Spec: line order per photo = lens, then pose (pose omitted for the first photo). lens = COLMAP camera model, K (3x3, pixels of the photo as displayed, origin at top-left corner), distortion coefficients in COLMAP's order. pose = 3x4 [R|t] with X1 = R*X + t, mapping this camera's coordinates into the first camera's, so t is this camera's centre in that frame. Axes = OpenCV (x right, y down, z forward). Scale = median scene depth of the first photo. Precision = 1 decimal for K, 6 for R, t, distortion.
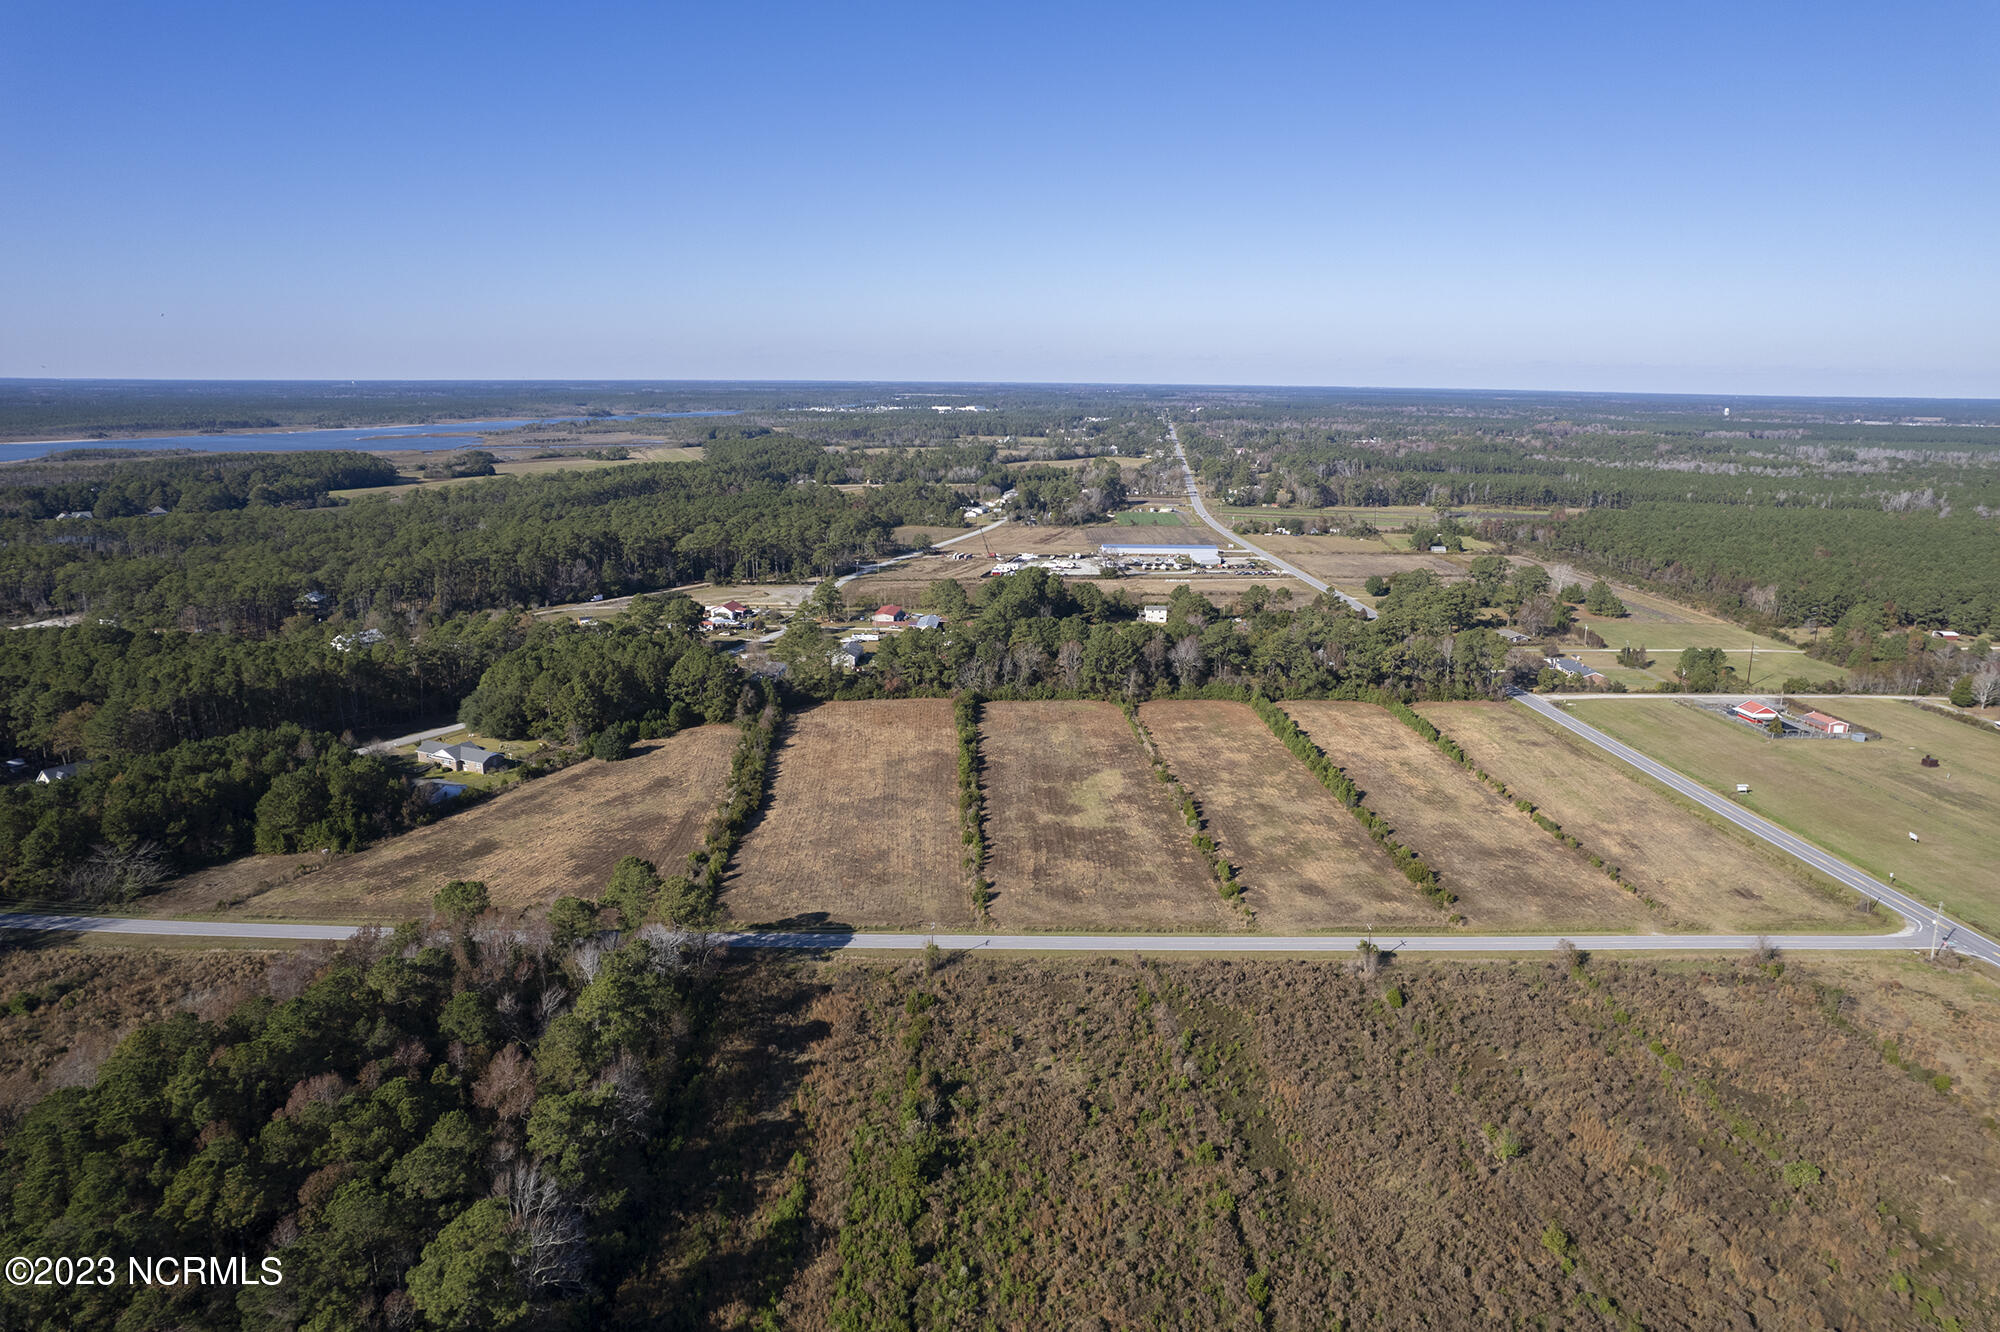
lens RADIAL K [[1278.1, 0, 1002.9], [0, 1278.1, 658.5], [0, 0, 1]] dist [-0.075422, 0.069043]
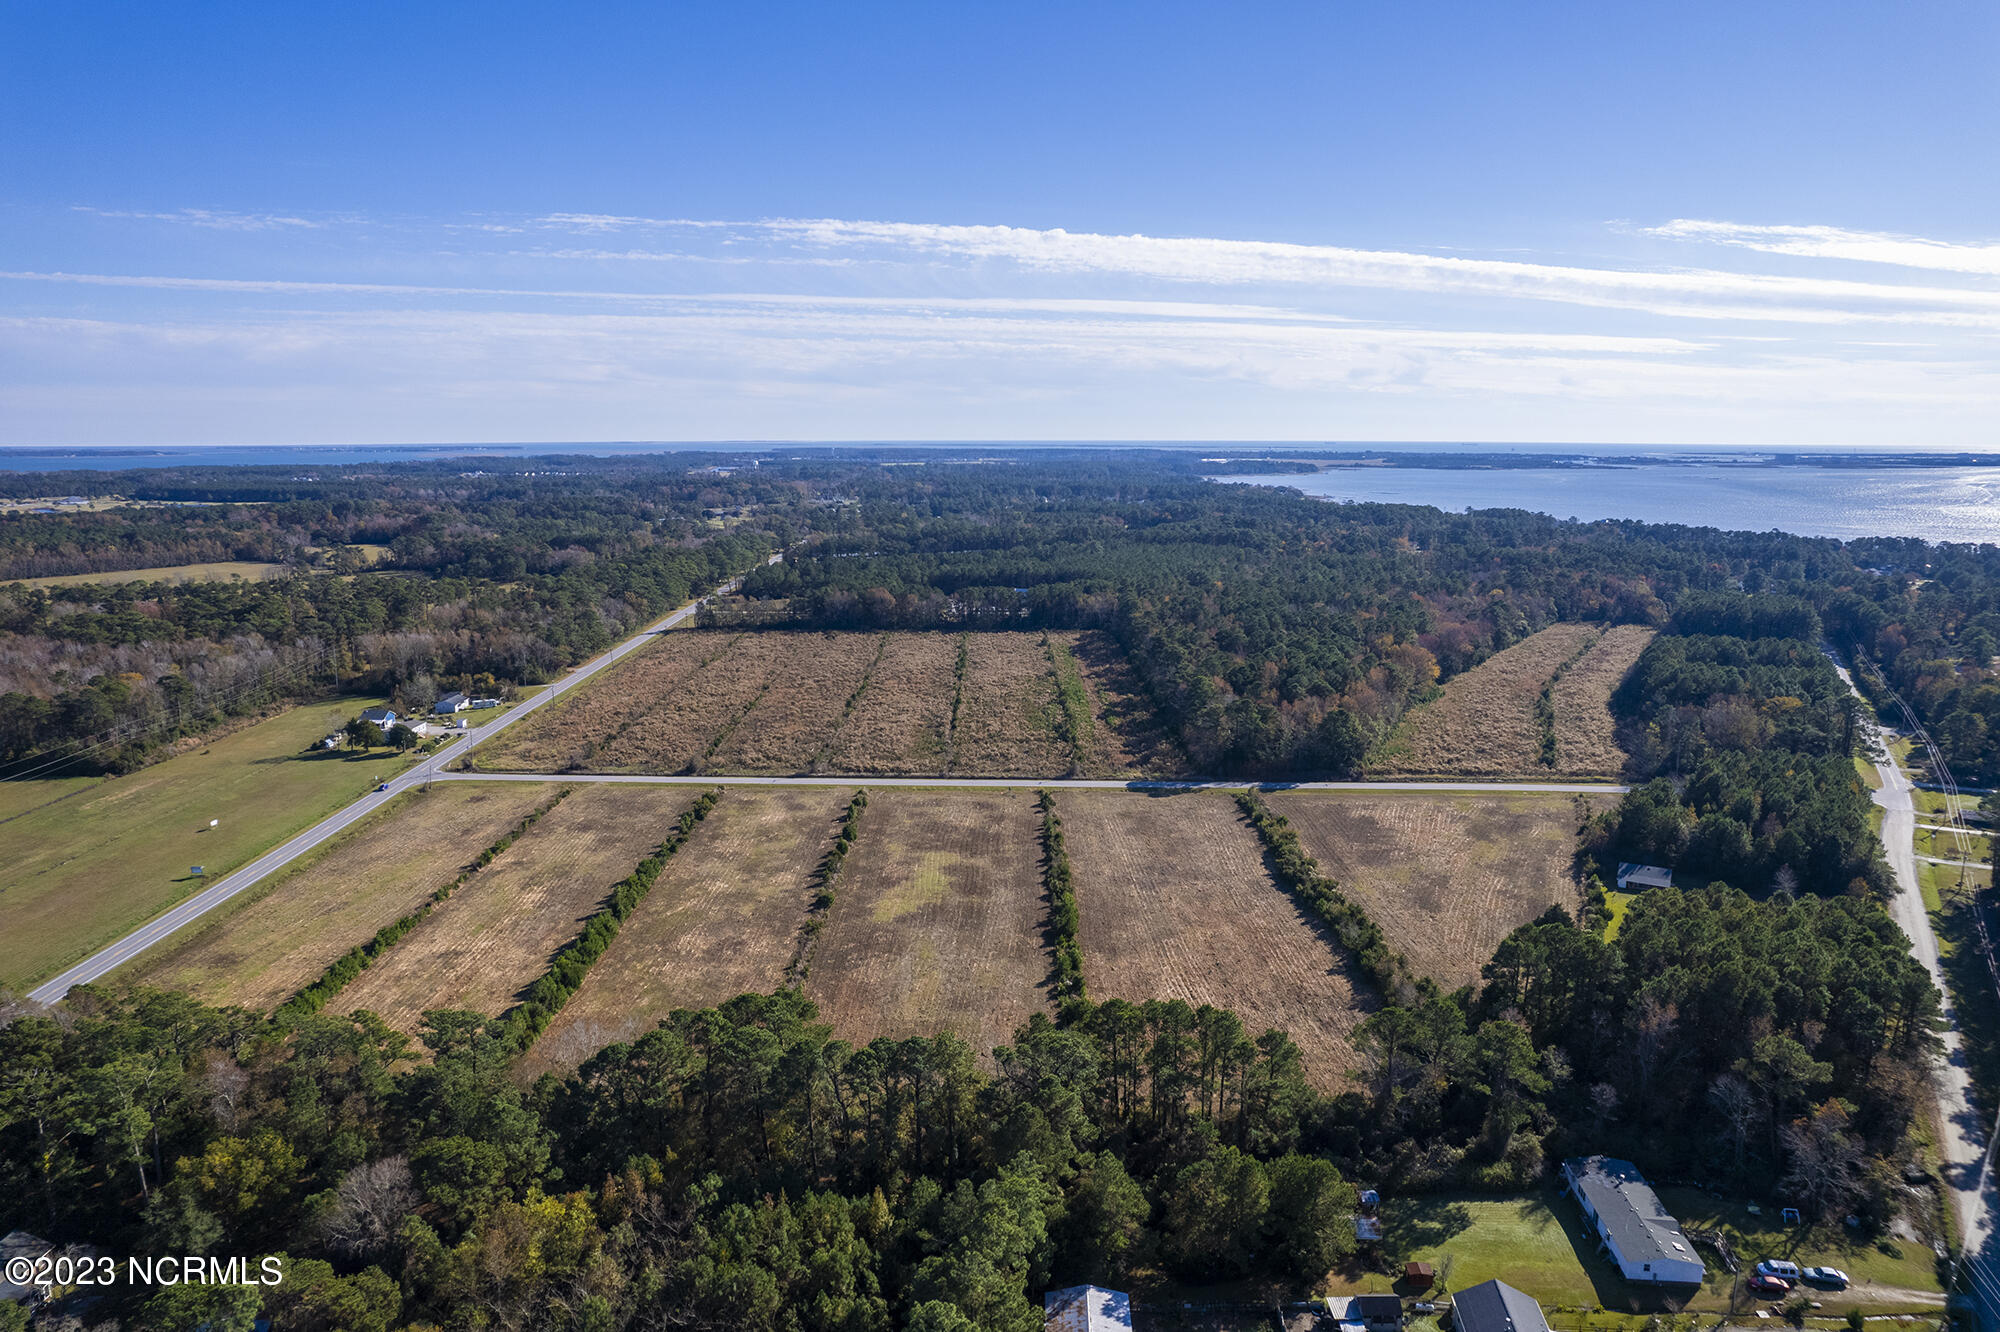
lens RADIAL K [[1268.8, 0, 998.3], [0, 1268.8, 710.0], [0, 0, 1]] dist [-0.073967, 0.061879]
pose [[-0.998949, -0.017411, 0.042391, -0.018992], [0.001992, 0.907650, 0.419724, -0.398676], [-0.045784, 0.419367, -0.906661, 1.851414]]
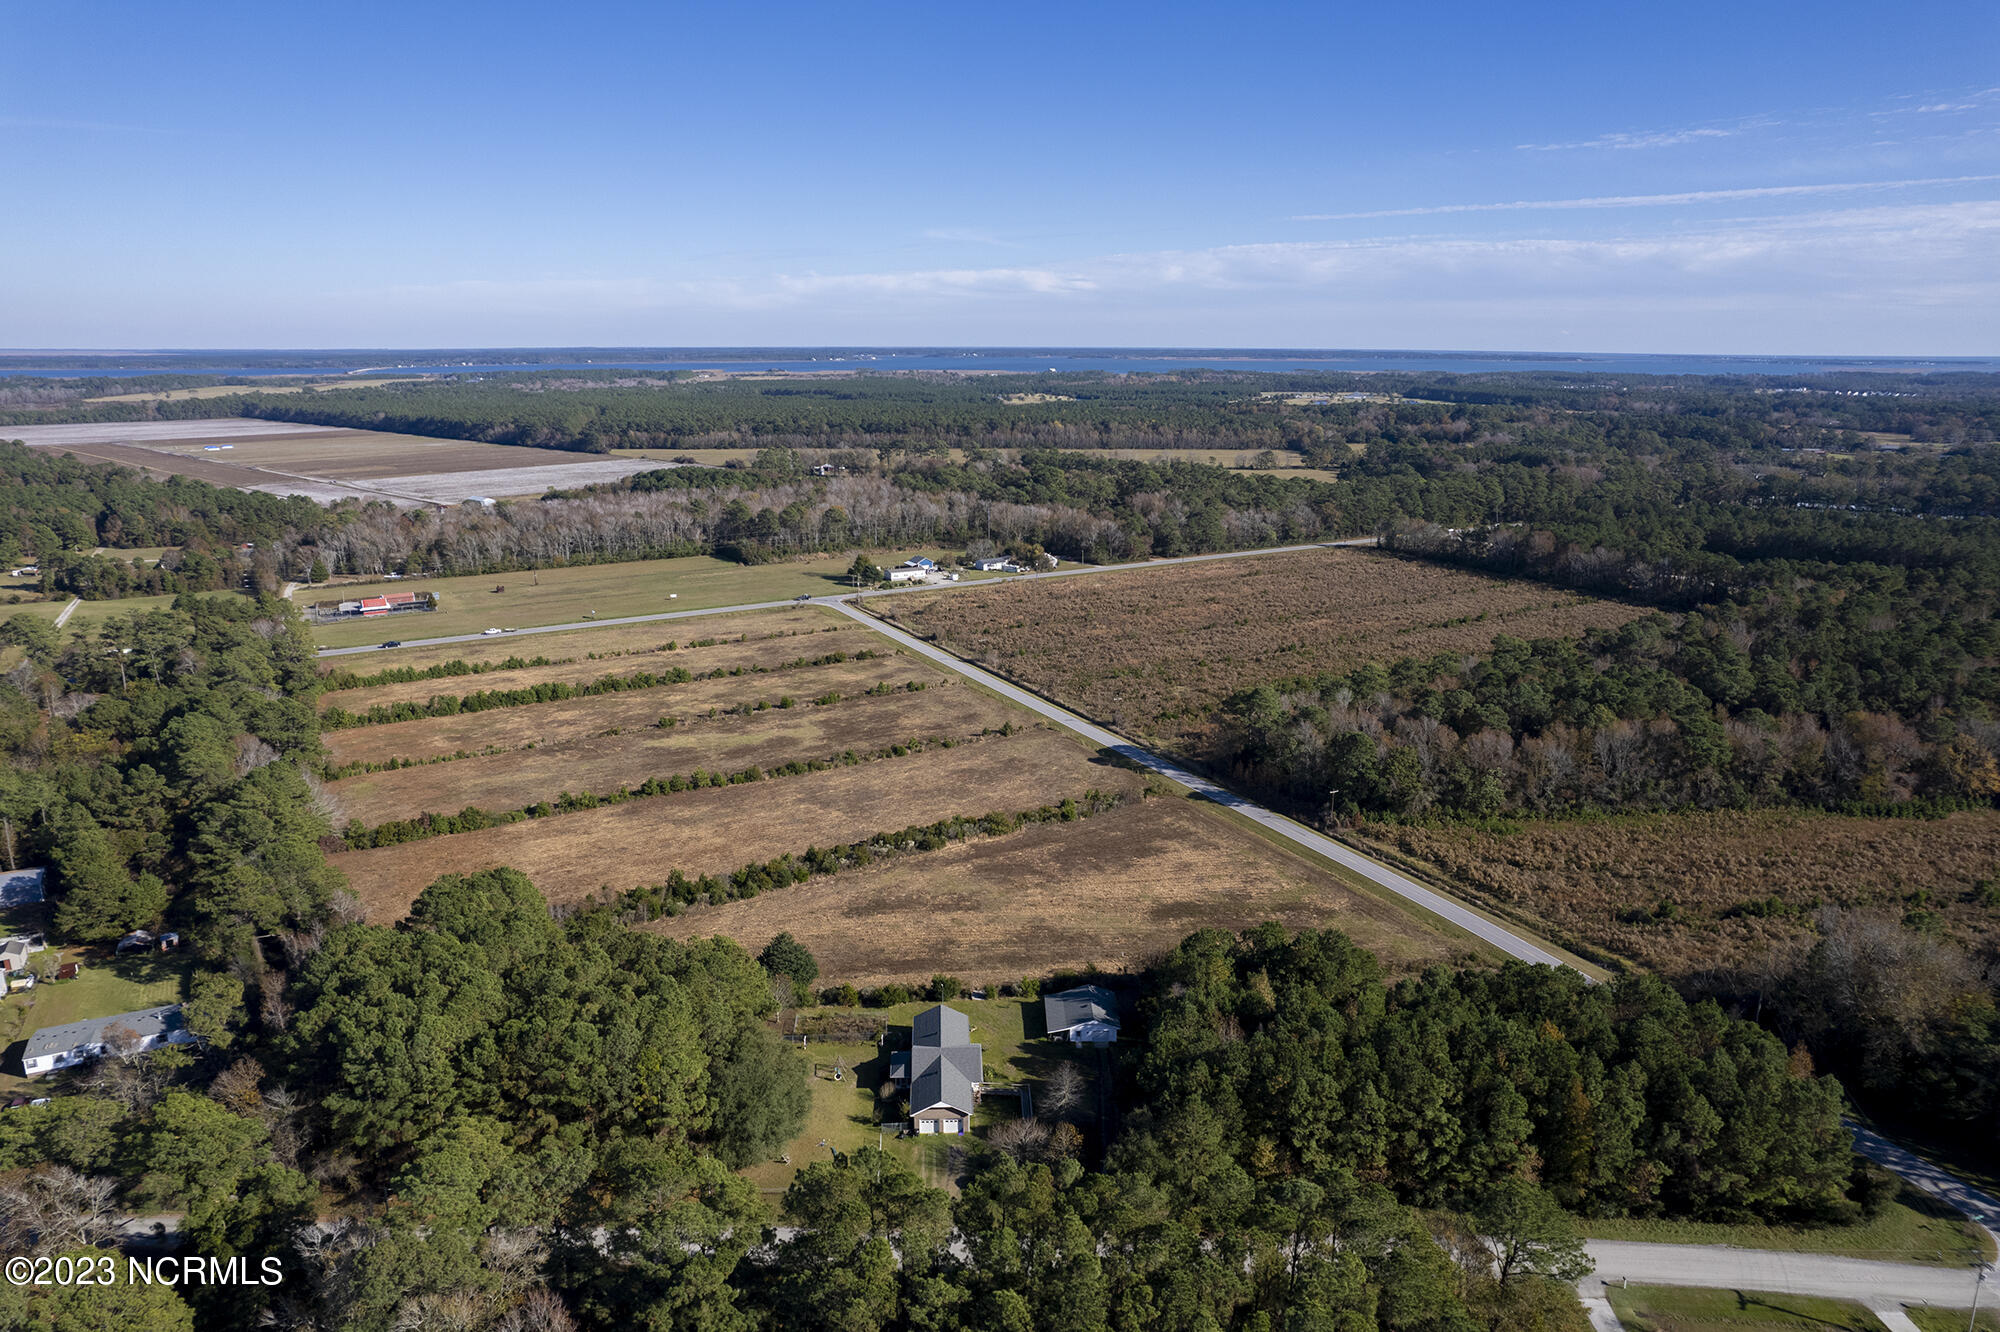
lens RADIAL K [[1278.1, 0, 1002.9], [0, 1278.1, 658.5], [0, 0, 1]] dist [-0.075422, 0.069043]
pose [[-0.469531, -0.224300, 0.853950, -0.948352], [0.182181, 0.921766, 0.342282, -0.280874], [-0.863916, 0.316285, -0.391935, 1.262615]]
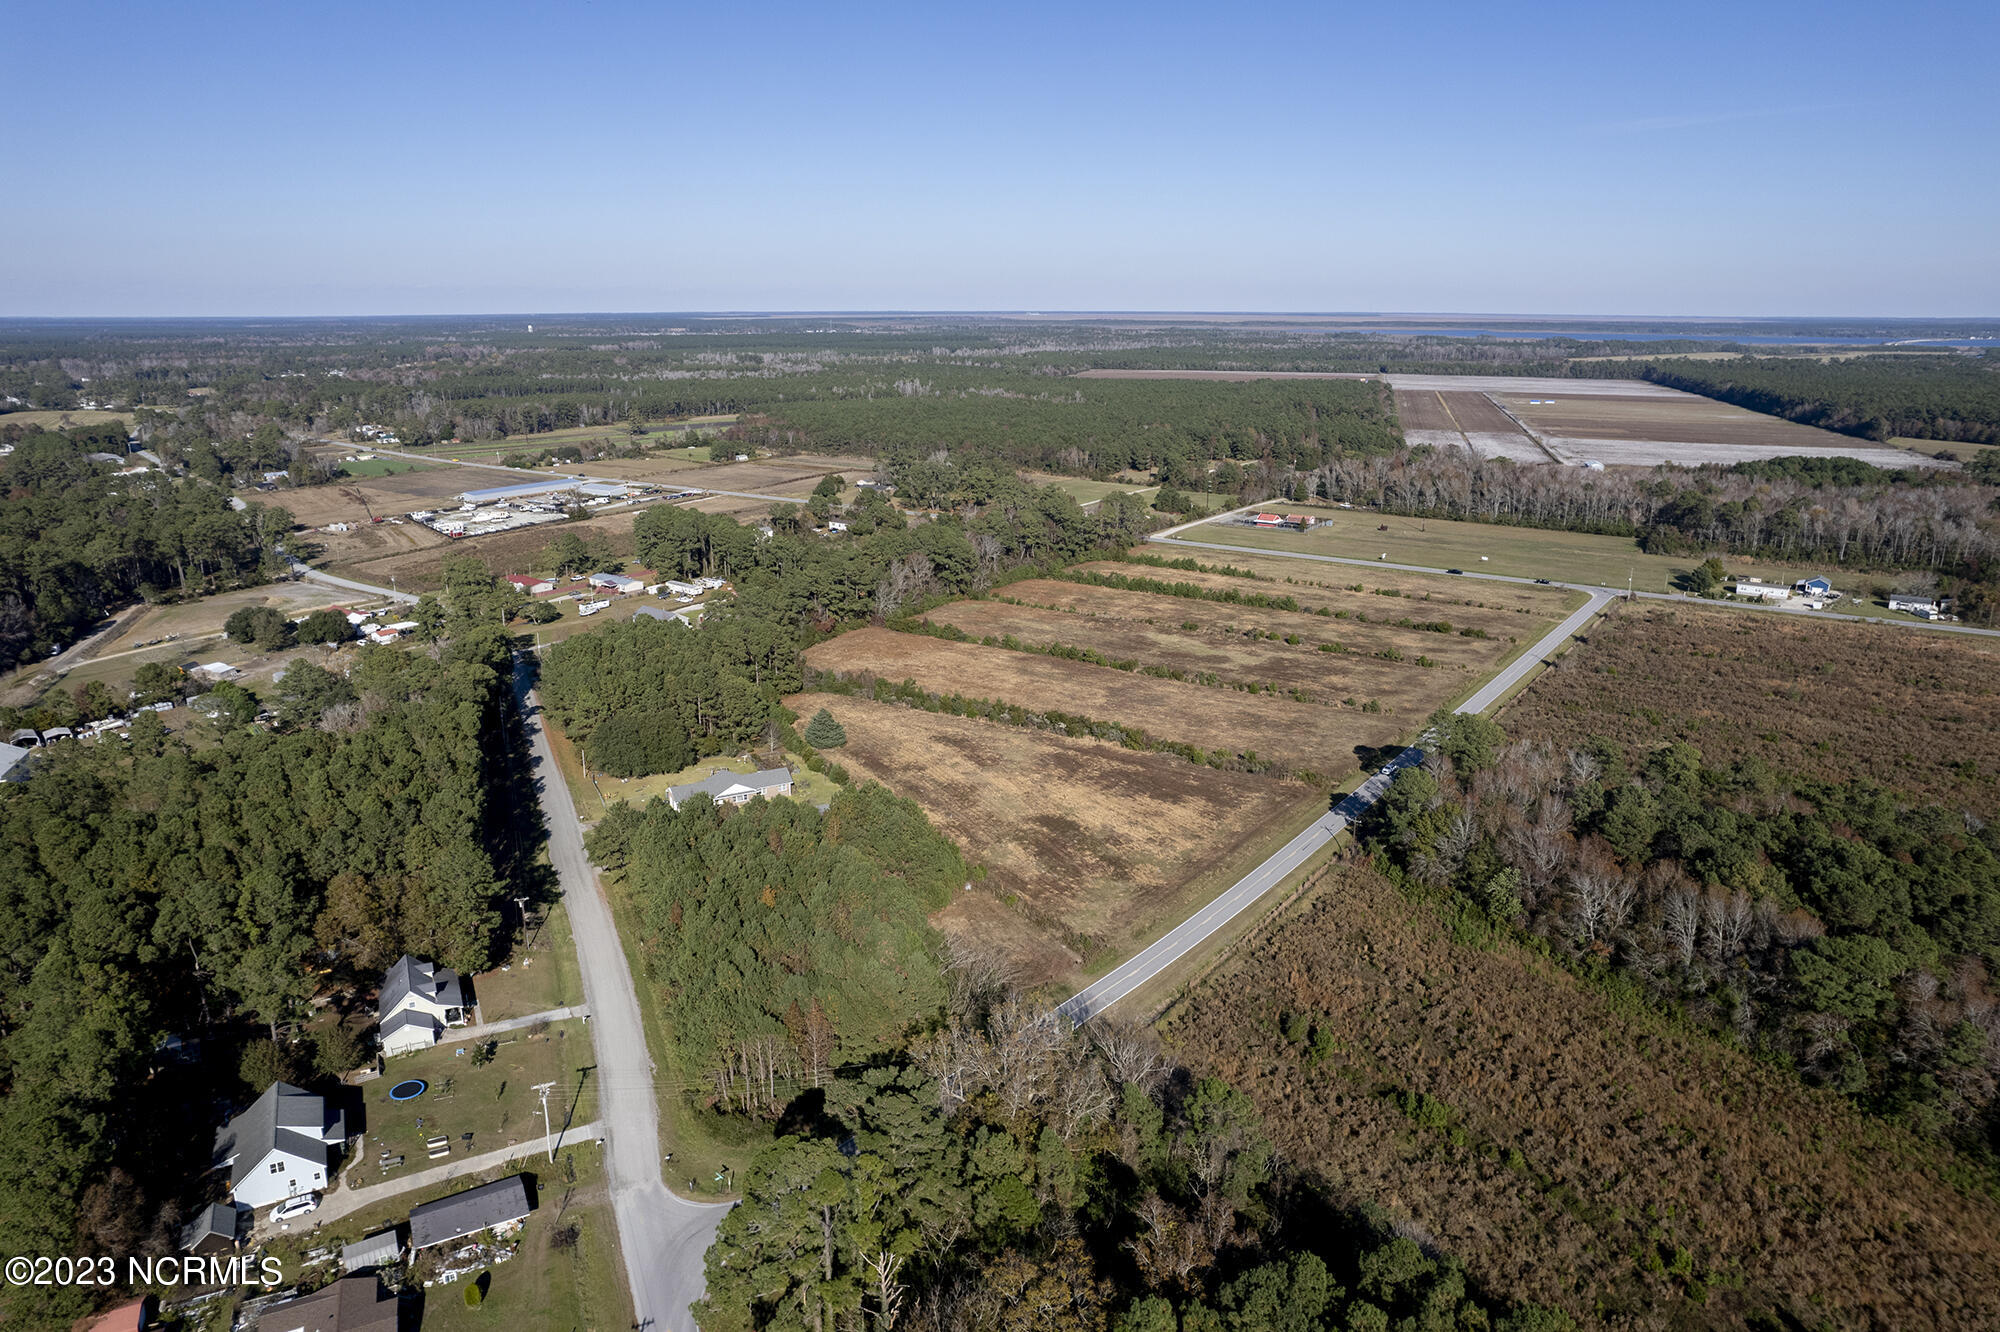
lens RADIAL K [[1278.1, 0, 1002.9], [0, 1278.1, 658.5], [0, 0, 1]] dist [-0.075422, 0.069043]
pose [[0.593527, -0.224137, 0.772974, -1.027637], [0.178248, 0.973195, 0.145327, -0.095895], [-0.784827, 0.051526, 0.617569, 0.422390]]
